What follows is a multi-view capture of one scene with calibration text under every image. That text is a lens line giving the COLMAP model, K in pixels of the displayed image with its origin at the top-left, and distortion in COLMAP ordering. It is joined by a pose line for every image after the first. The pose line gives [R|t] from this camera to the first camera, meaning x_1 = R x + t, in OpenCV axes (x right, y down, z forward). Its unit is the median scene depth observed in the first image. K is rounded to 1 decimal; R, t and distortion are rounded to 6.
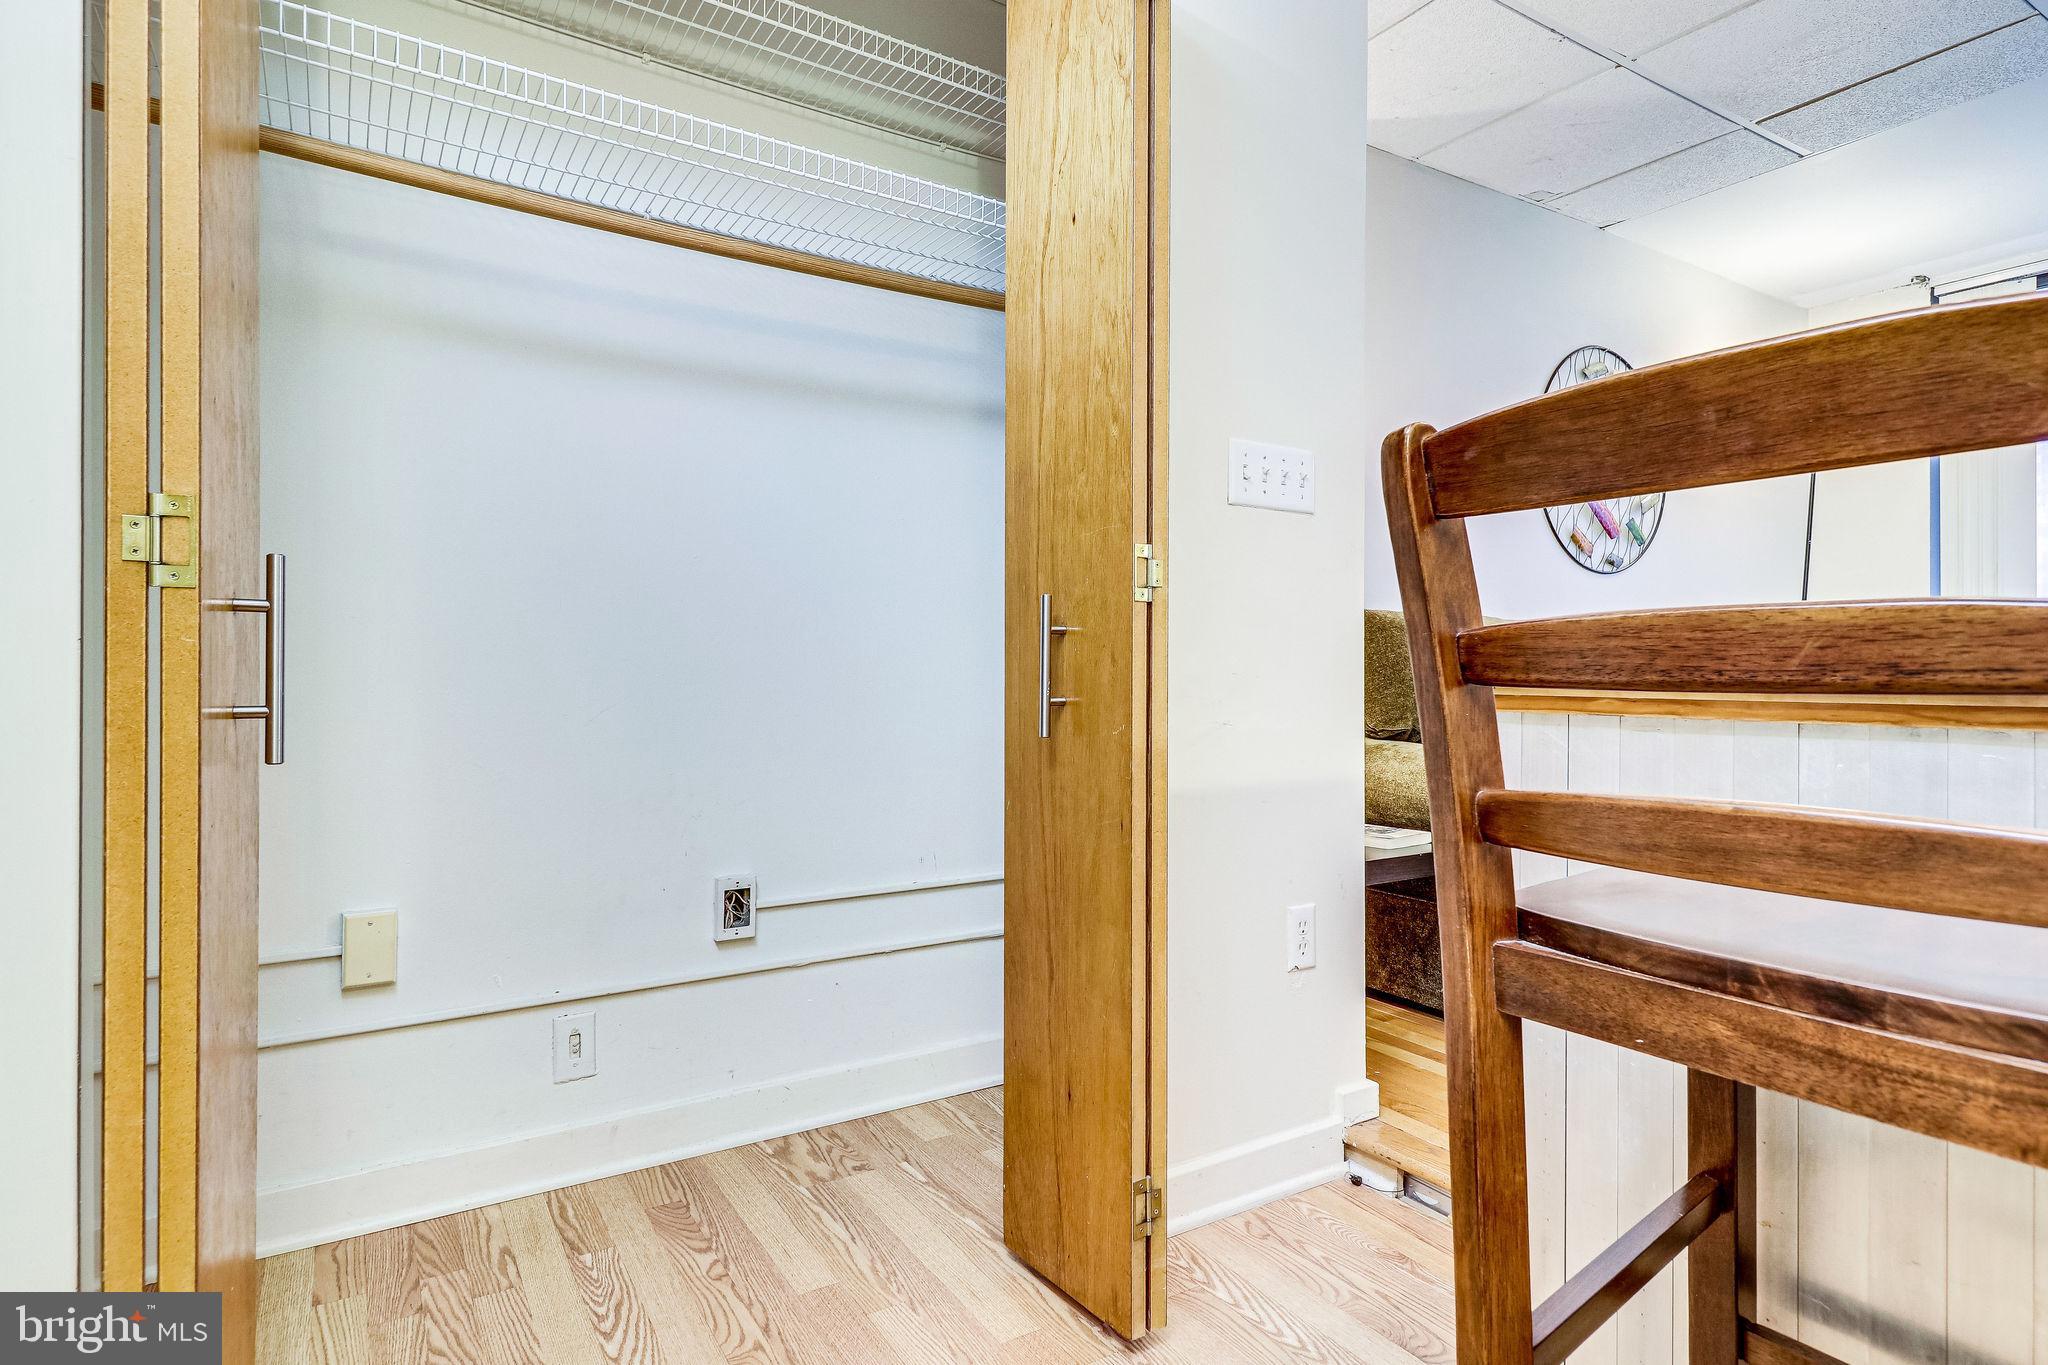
lens RADIAL K [[1099.7, 0, 1032.3], [0, 1099.7, 670.7], [0, 0, 1]] dist [0.026445, -0.018428]
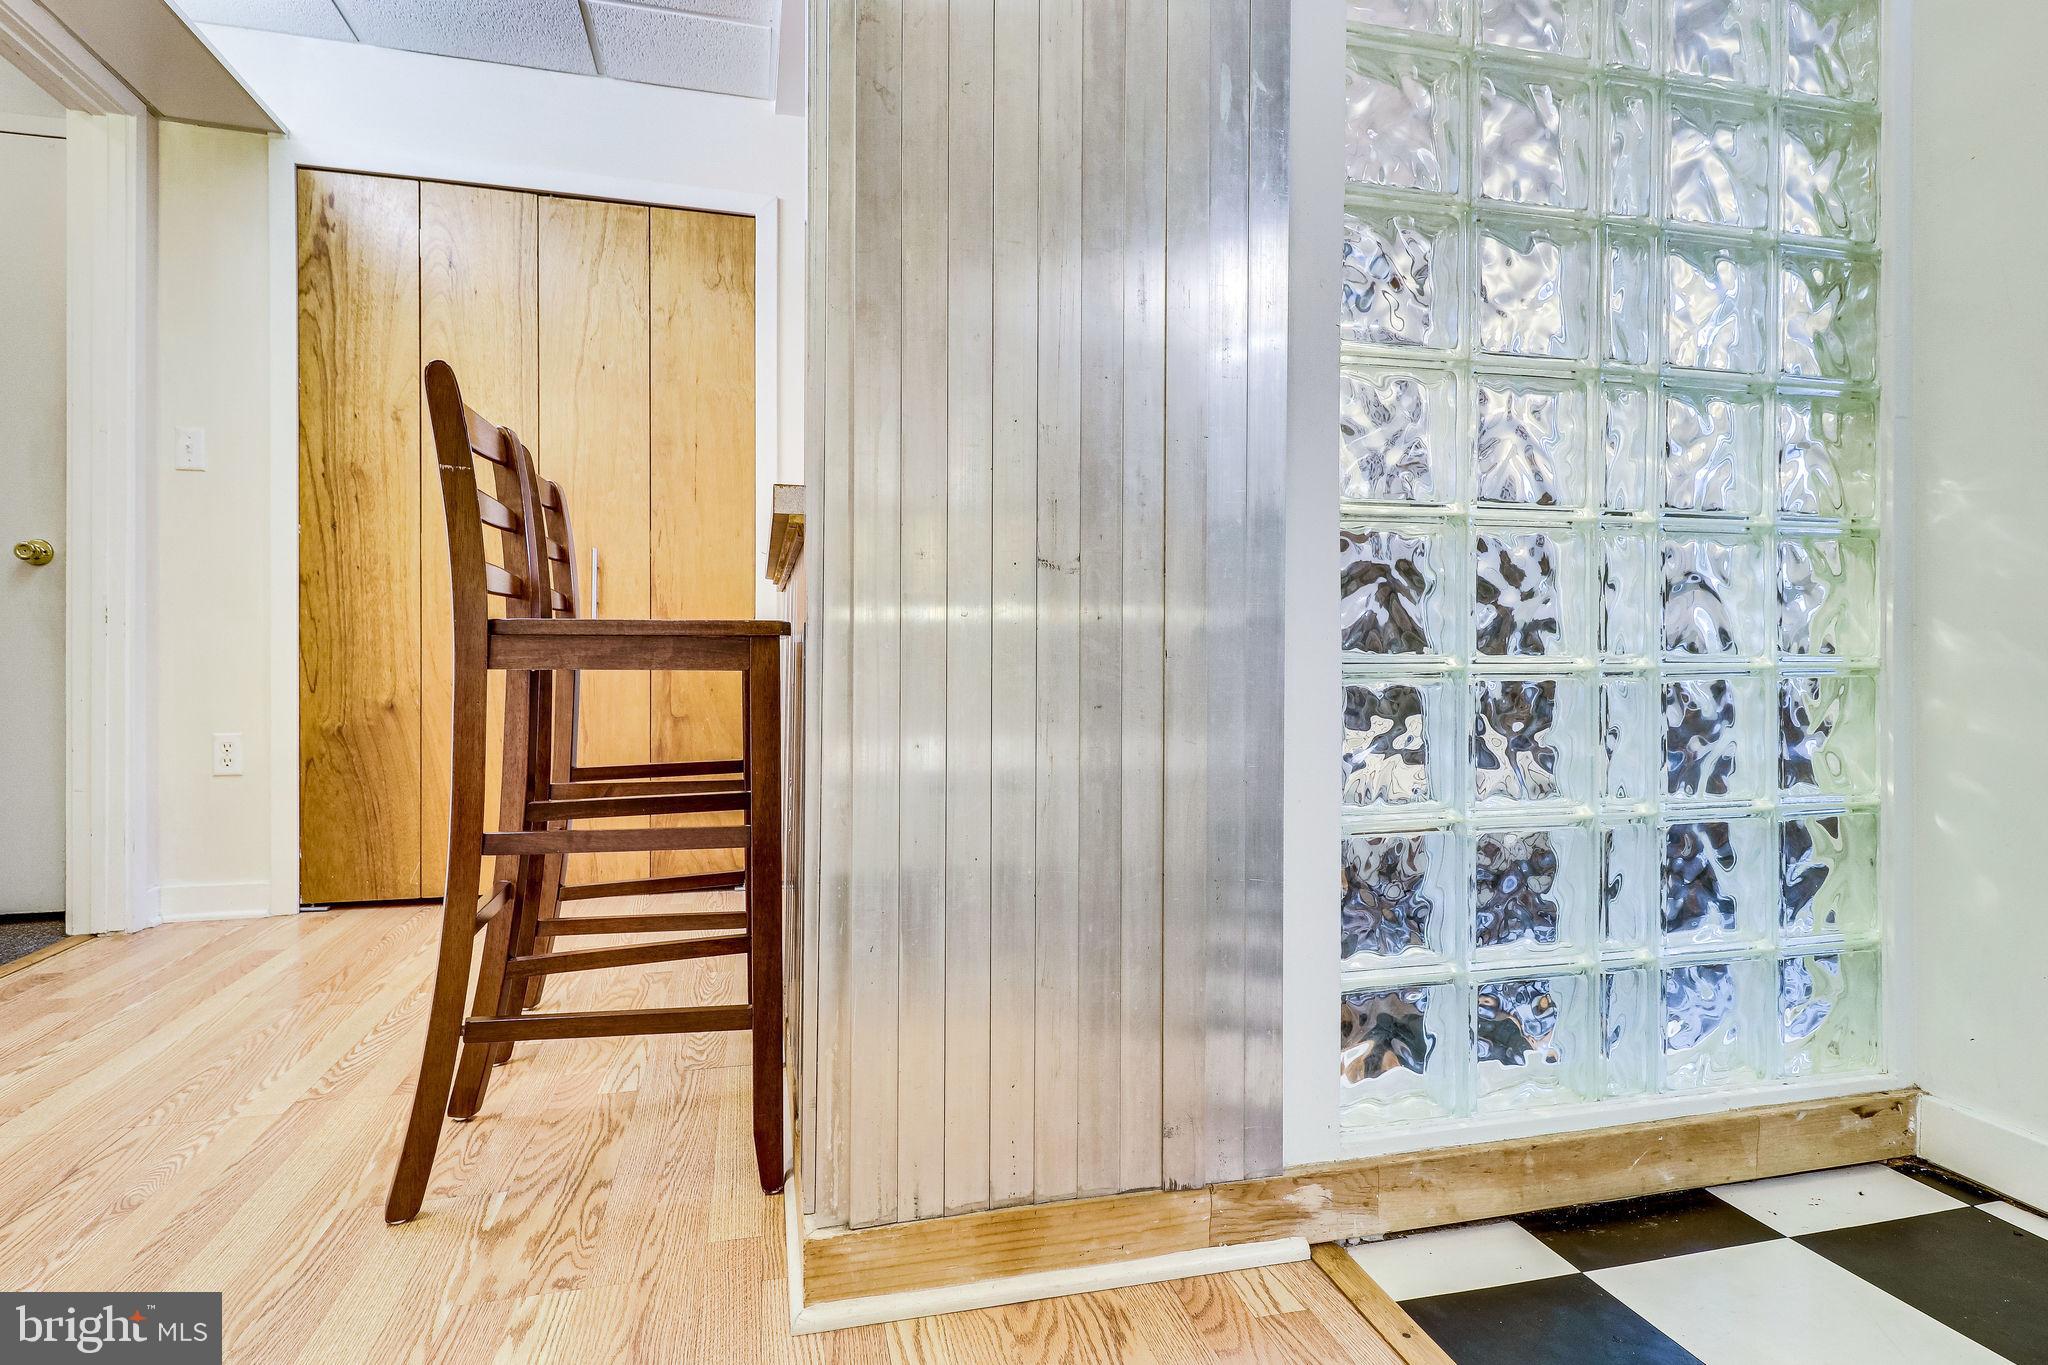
lens RADIAL K [[1099.7, 0, 1035.4], [0, 1099.7, 677.7], [0, 0, 1]] dist [0.026445, -0.018428]
pose [[0.323642, -0.001560, 0.946178, -1.638343], [-0.002309, 0.999994, 0.002438, 0.159255], [-0.946177, -0.002973, 0.323637, -0.421499]]
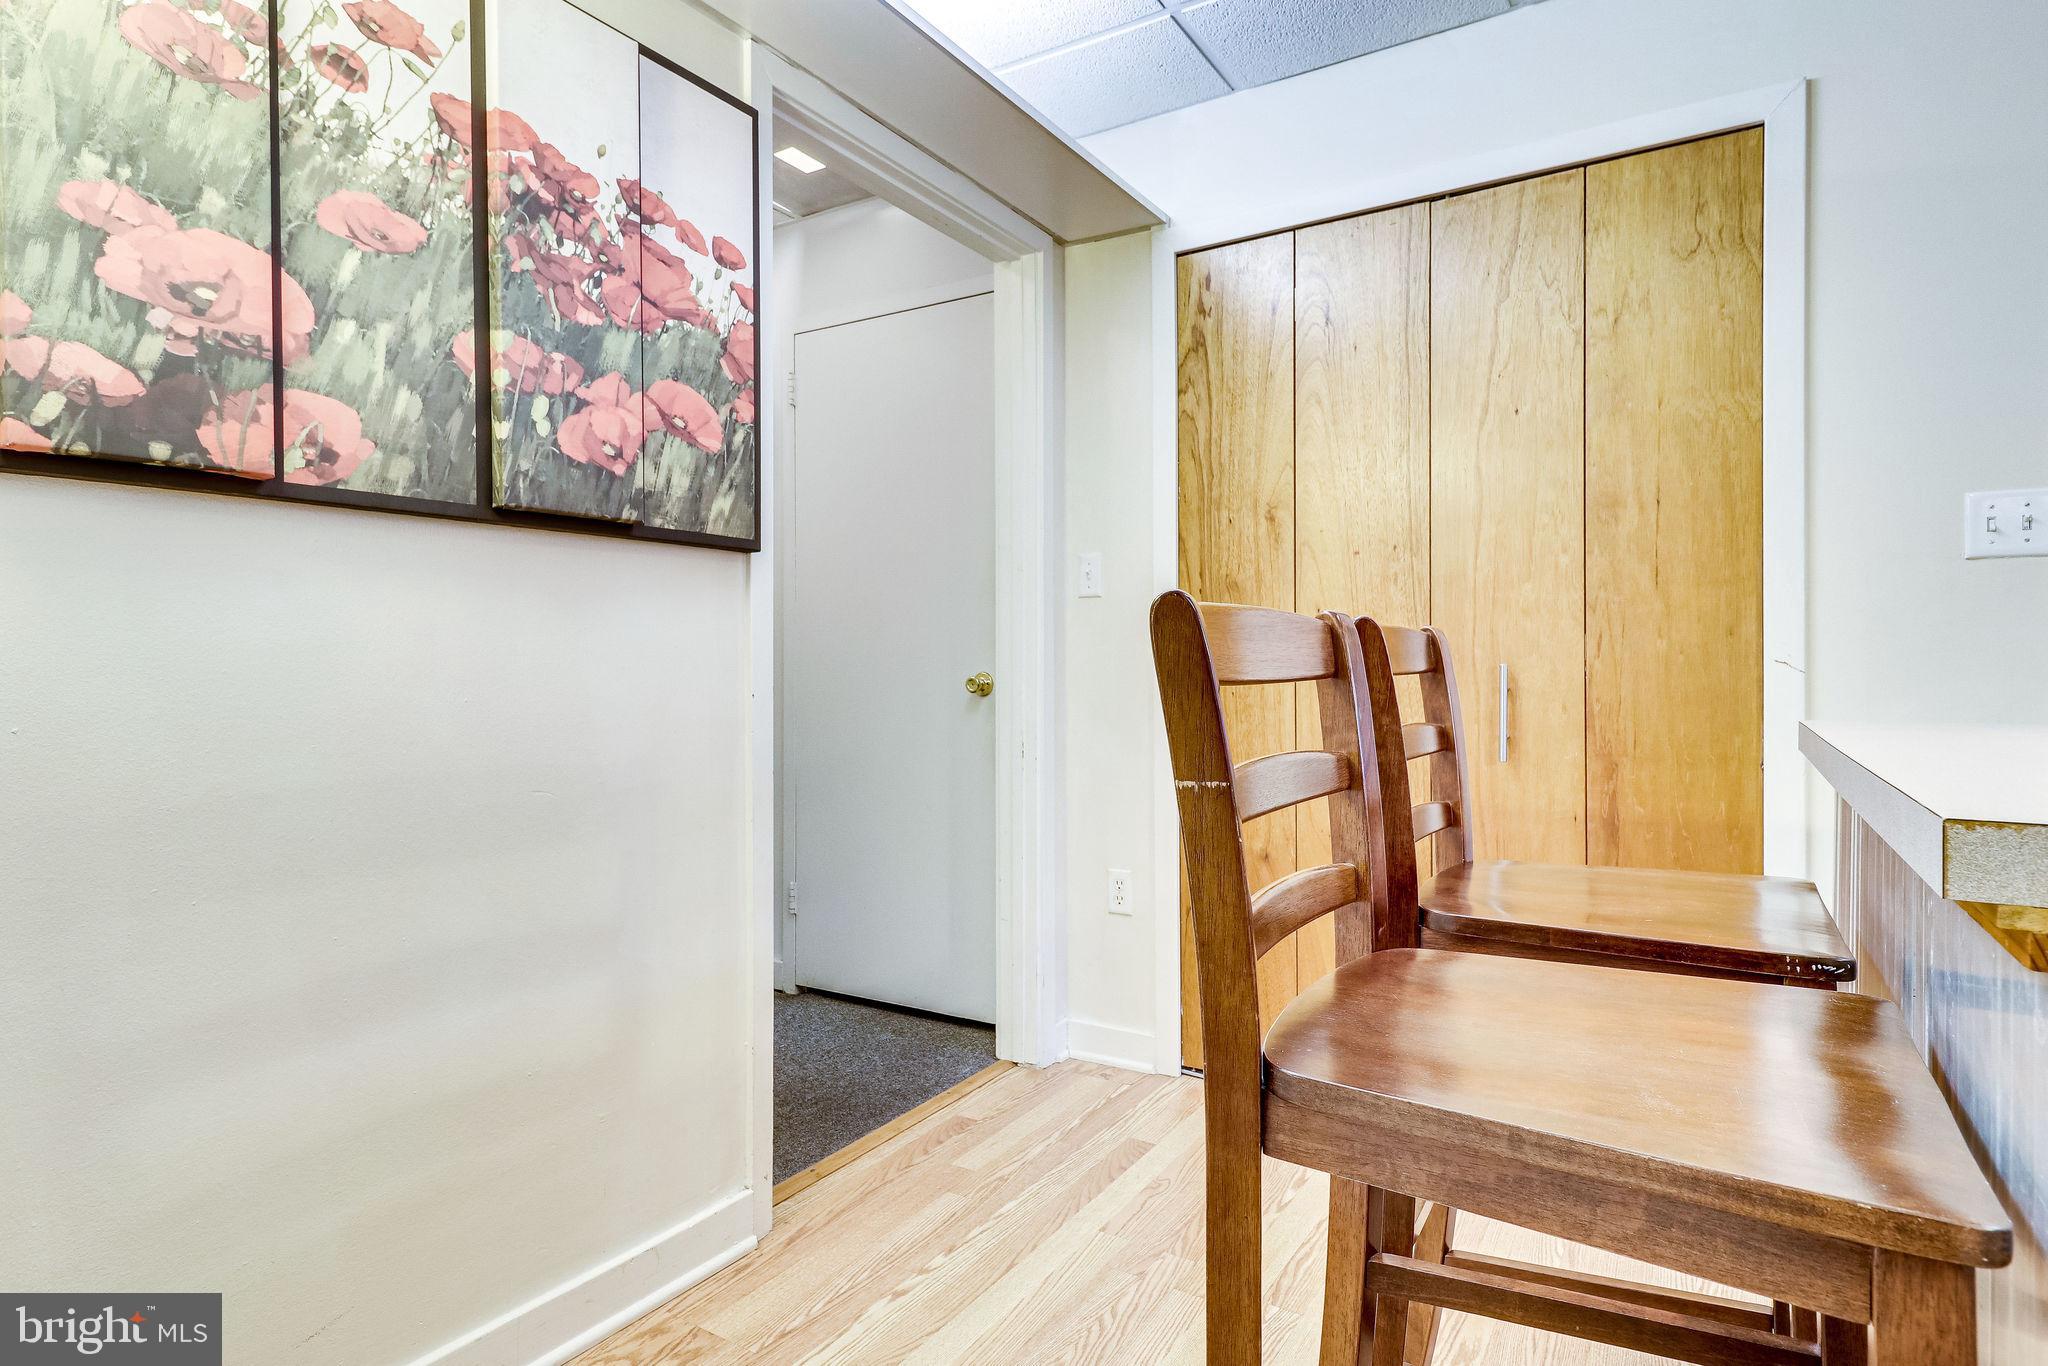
lens RADIAL K [[1099.7, 0, 1022.2], [0, 1099.7, 682.5], [0, 0, 1]] dist [0.026445, -0.018428]
pose [[0.907091, -0.014655, 0.420680, -1.191687], [0.010245, 0.999866, 0.012740, -0.069937], [-0.420810, -0.007246, 0.907120, -0.070850]]
